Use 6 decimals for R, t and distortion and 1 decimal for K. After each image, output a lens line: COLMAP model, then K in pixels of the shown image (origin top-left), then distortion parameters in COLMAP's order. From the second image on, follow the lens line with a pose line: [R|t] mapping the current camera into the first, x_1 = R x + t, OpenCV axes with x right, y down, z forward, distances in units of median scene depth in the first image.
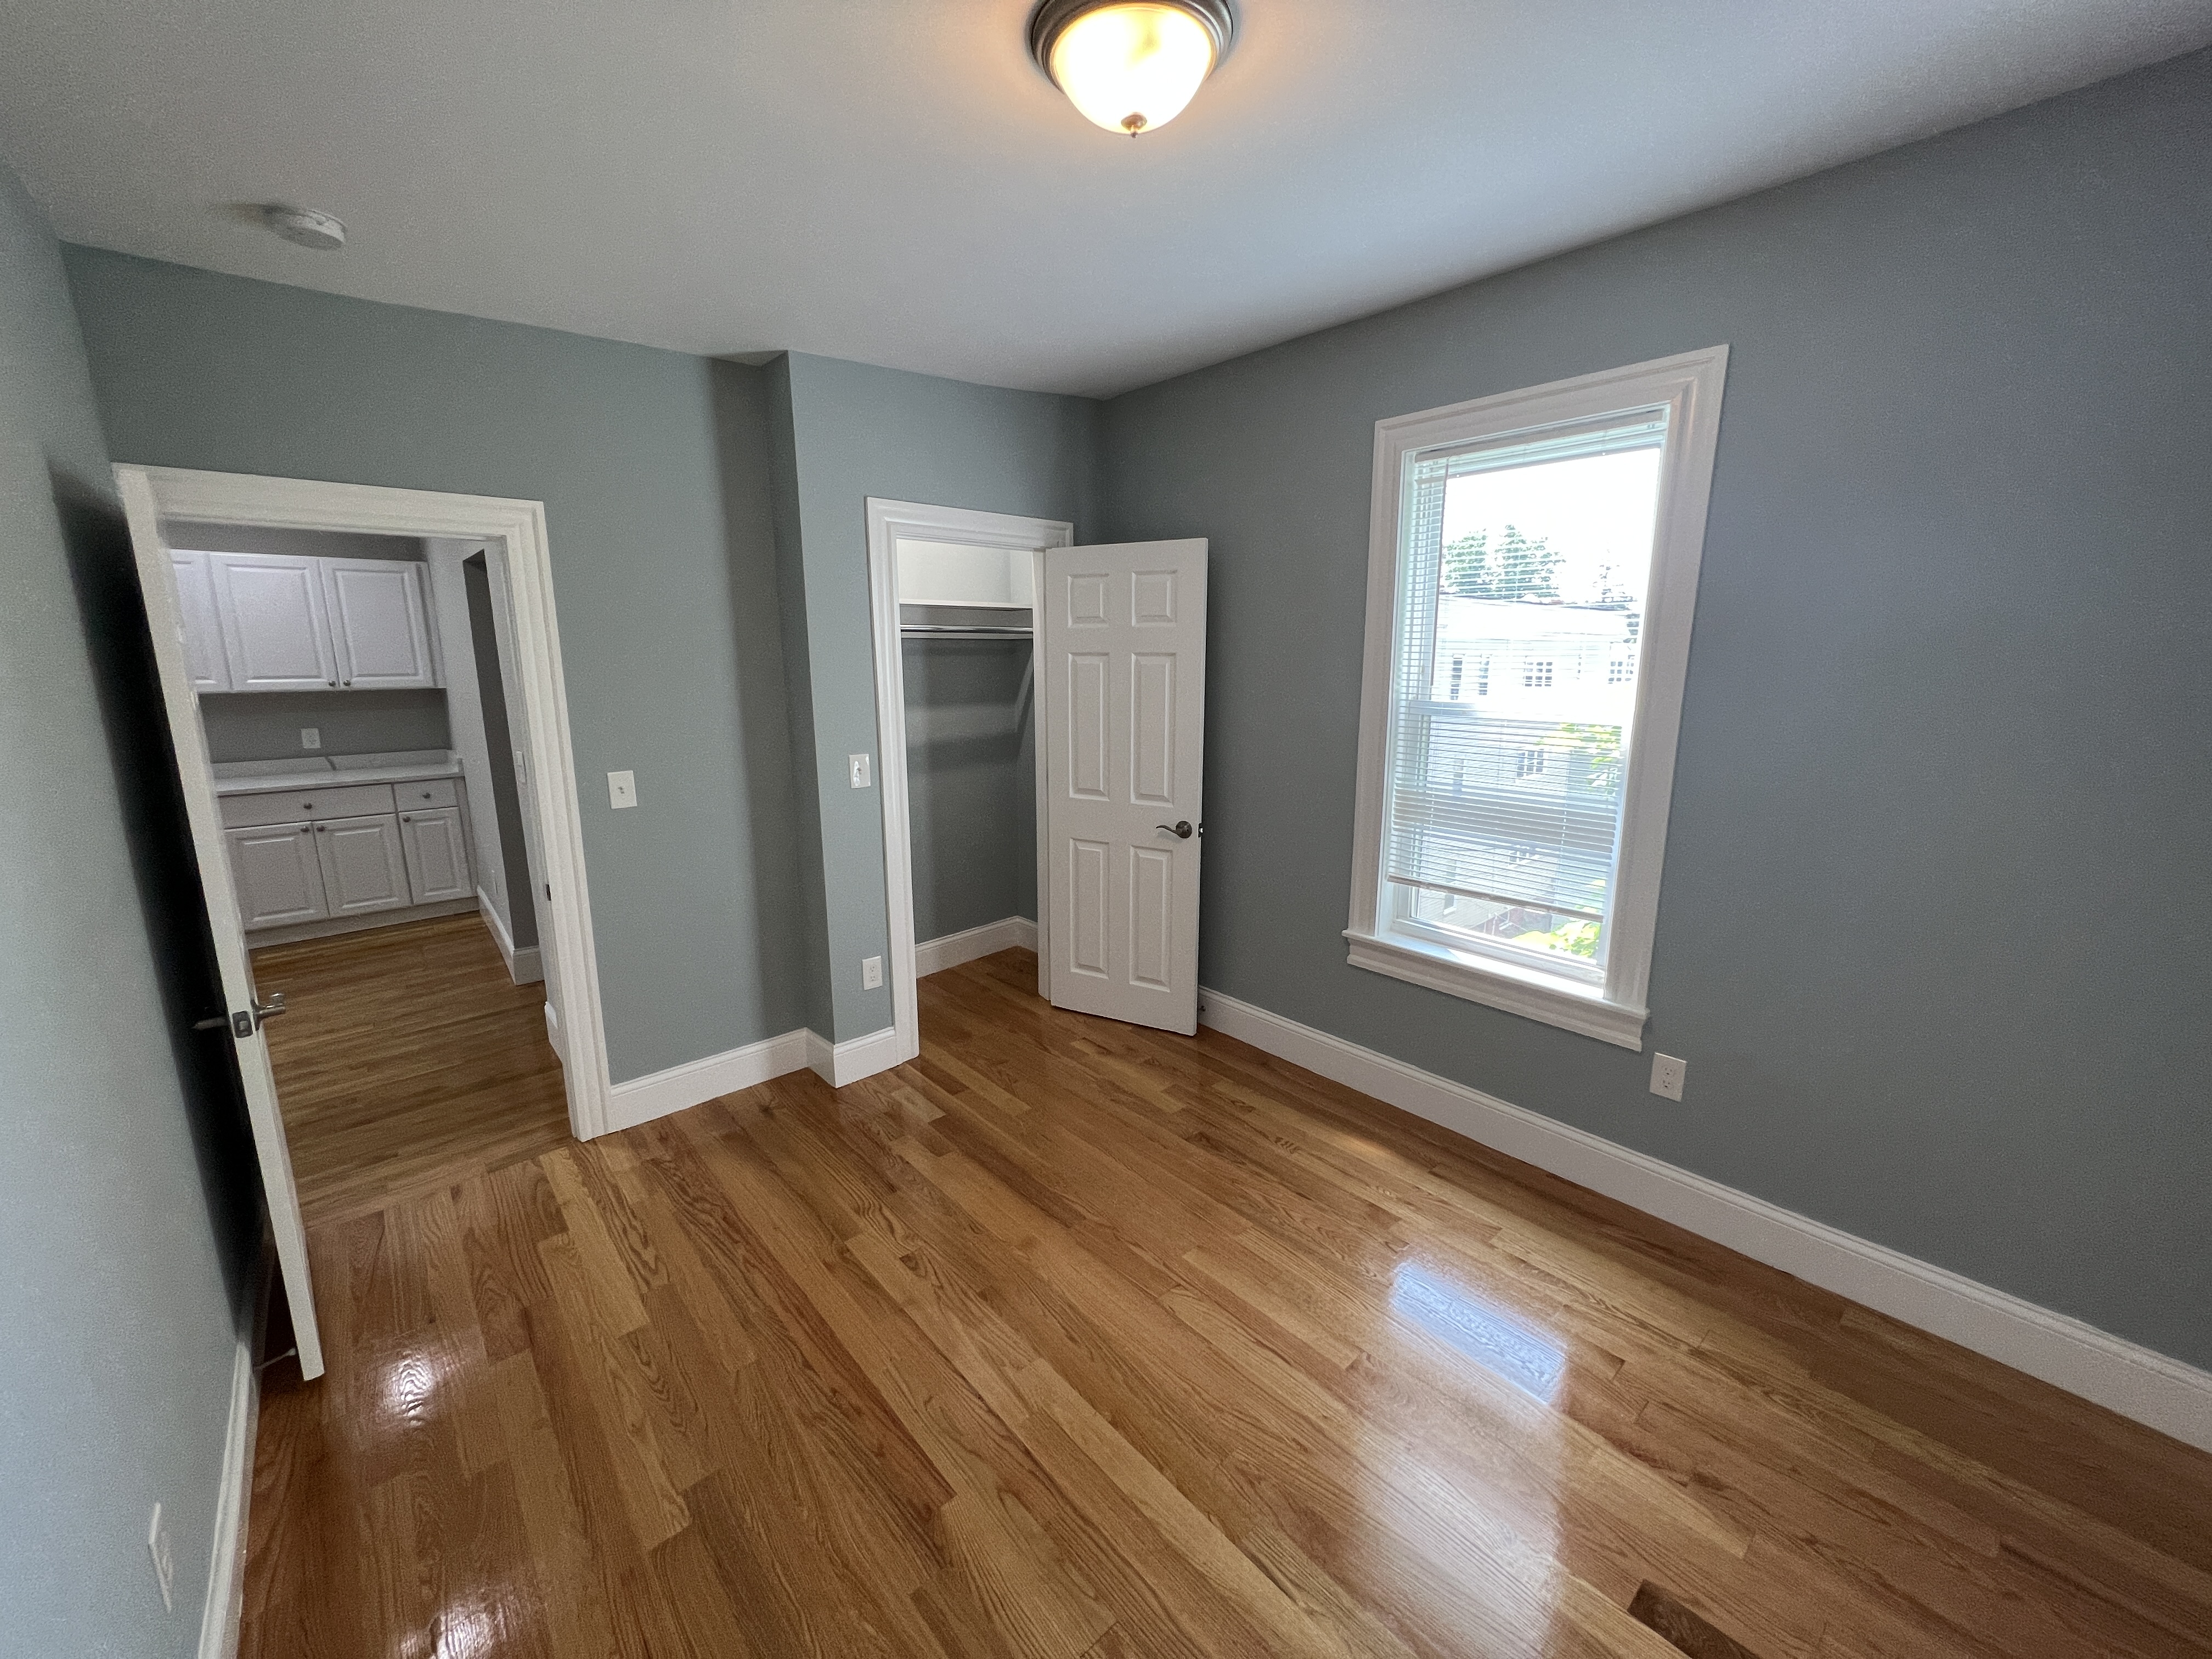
lens RADIAL K [[883.0, 0, 1103.0], [0, 883.0, 827.6], [0, 0, 1]] dist [-0.004214, 0.001040]
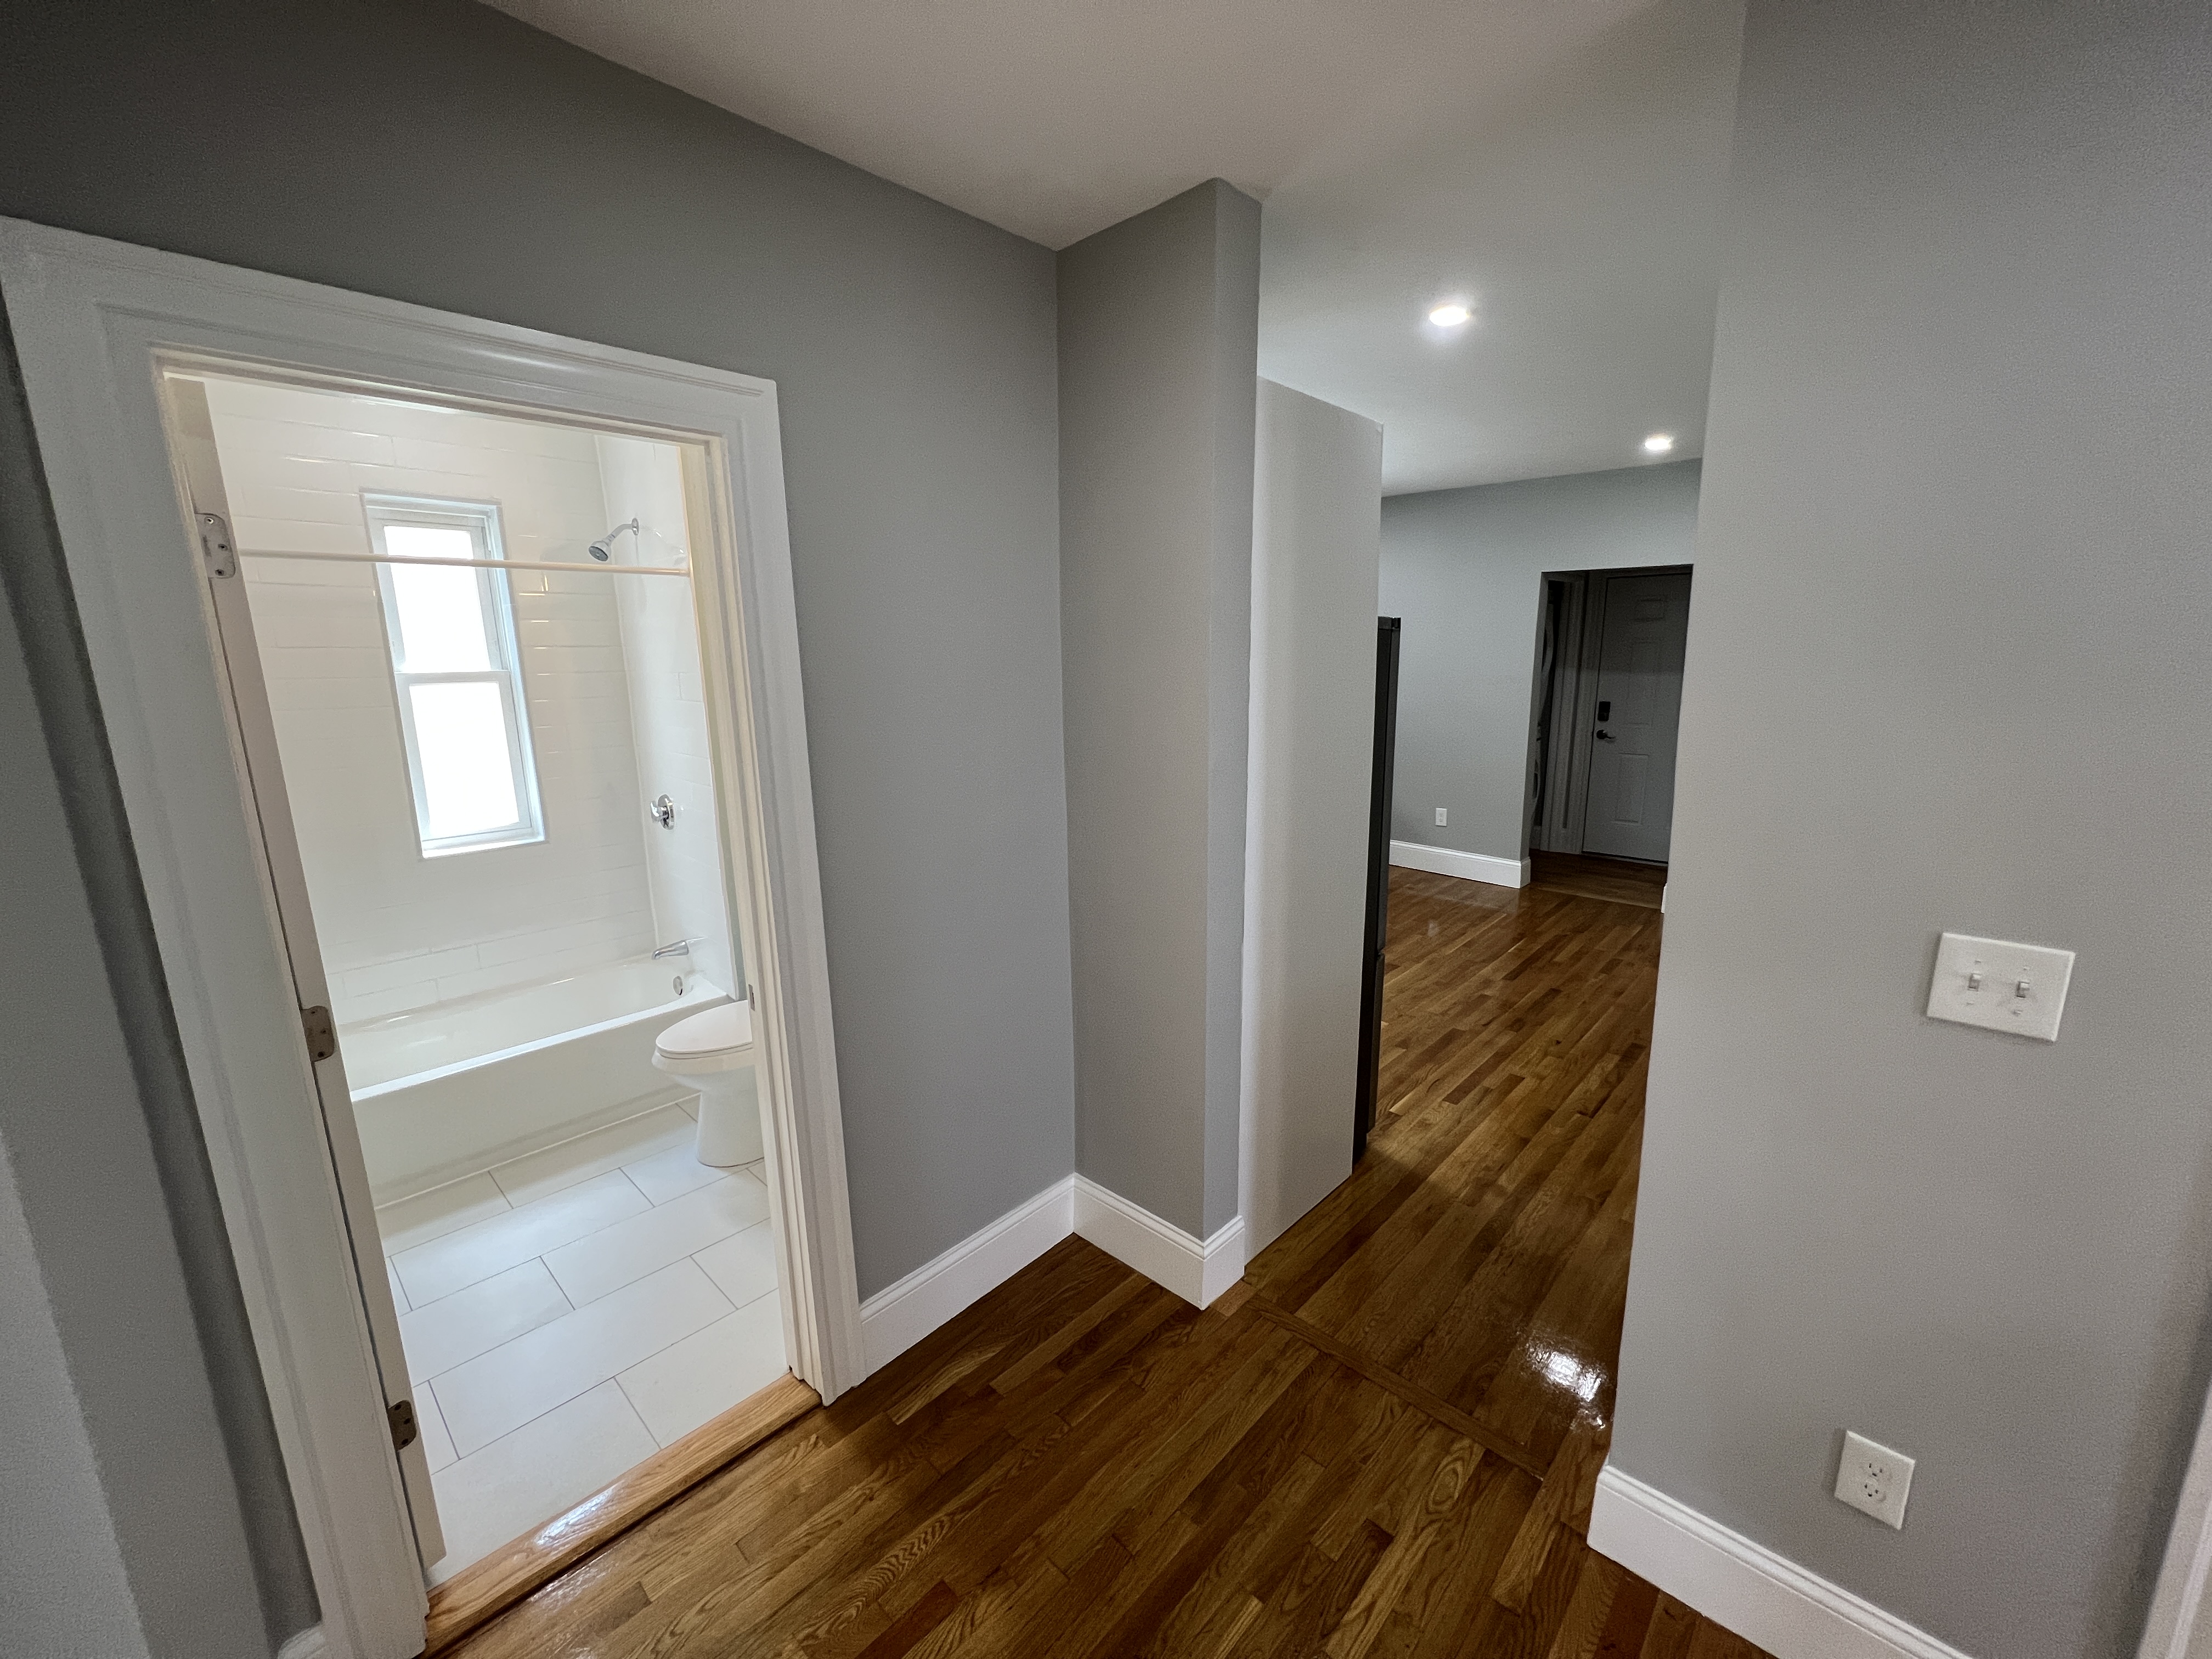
lens RADIAL K [[883.0, 0, 1103.0], [0, 883.0, 827.6], [0, 0, 1]] dist [-0.004214, 0.001040]
pose [[0.994820, -0.035910, 0.095097, -1.904493], [0.036053, 0.999350, 0.000218, 0.084902], [-0.095043, 0.003211, 0.995468, -0.371262]]
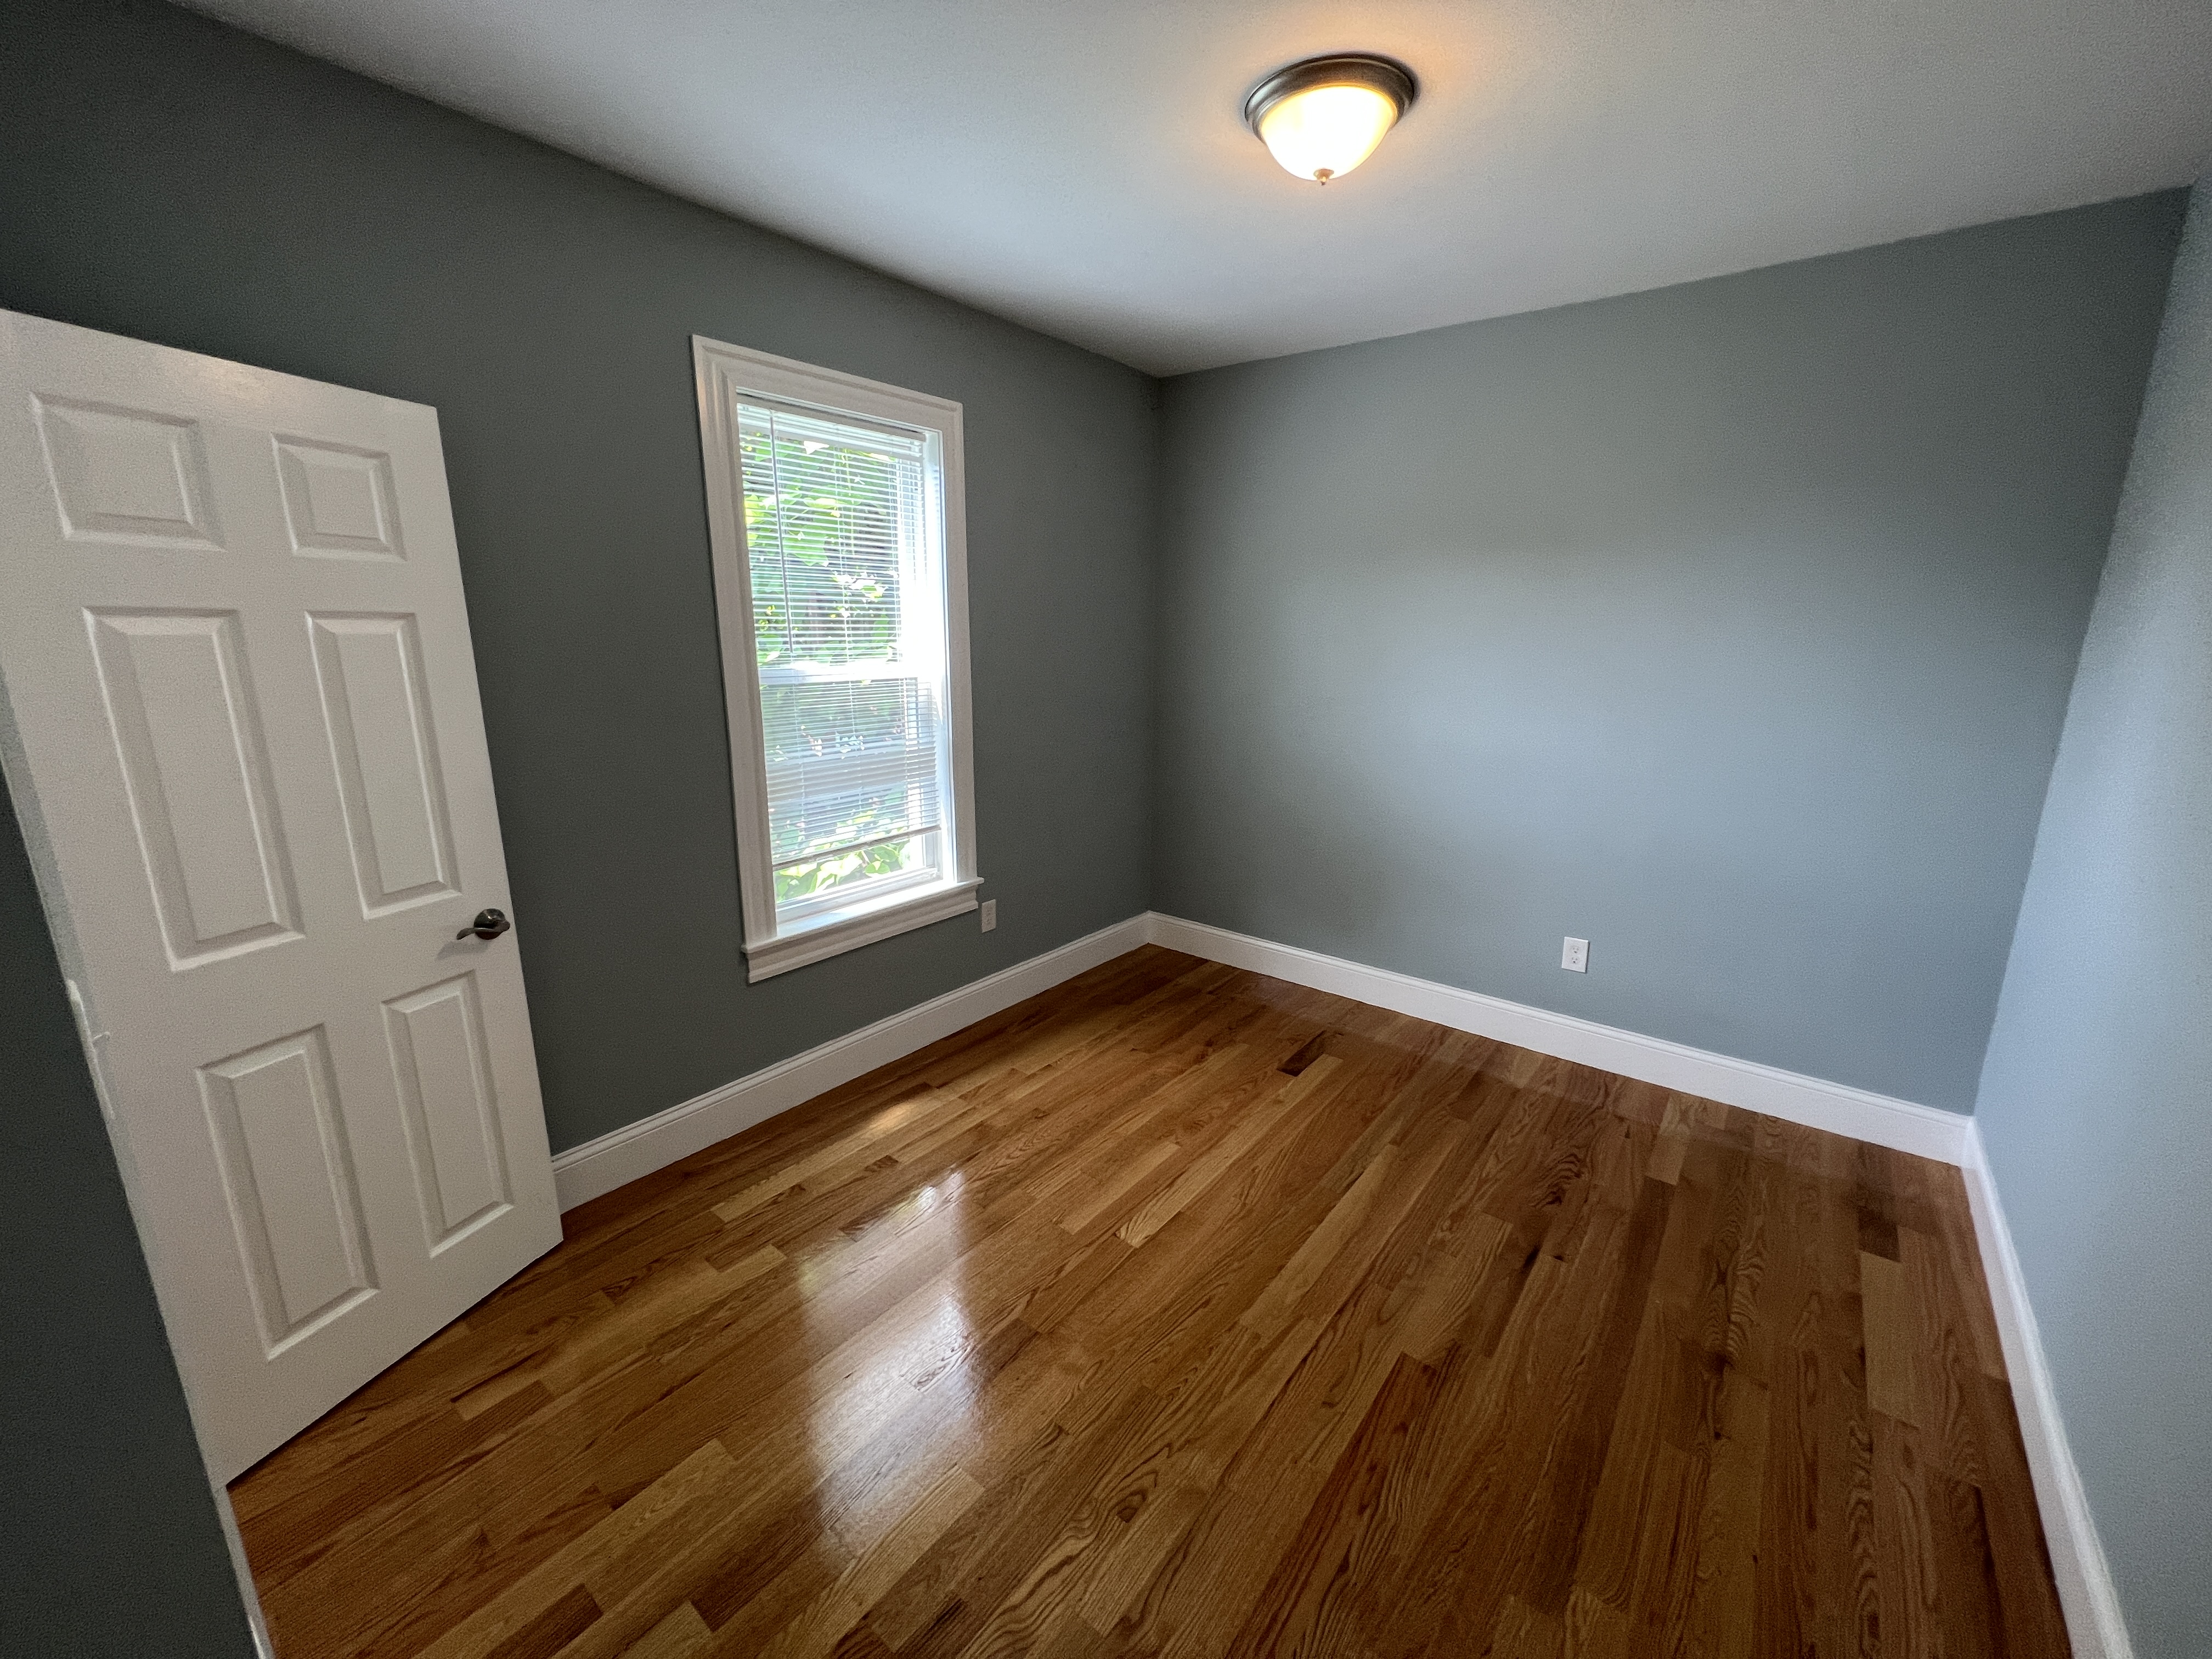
lens RADIAL K [[882.4, 0, 1106.0], [0, 882.4, 829.5], [0, 0, 1]] dist [0.005412, -0.000377]
pose [[-0.185348, -0.215690, 0.958709, -0.559557], [0.192242, 0.948804, 0.250628, -0.132571], [-0.963685, 0.230758, -0.134394, 0.729243]]
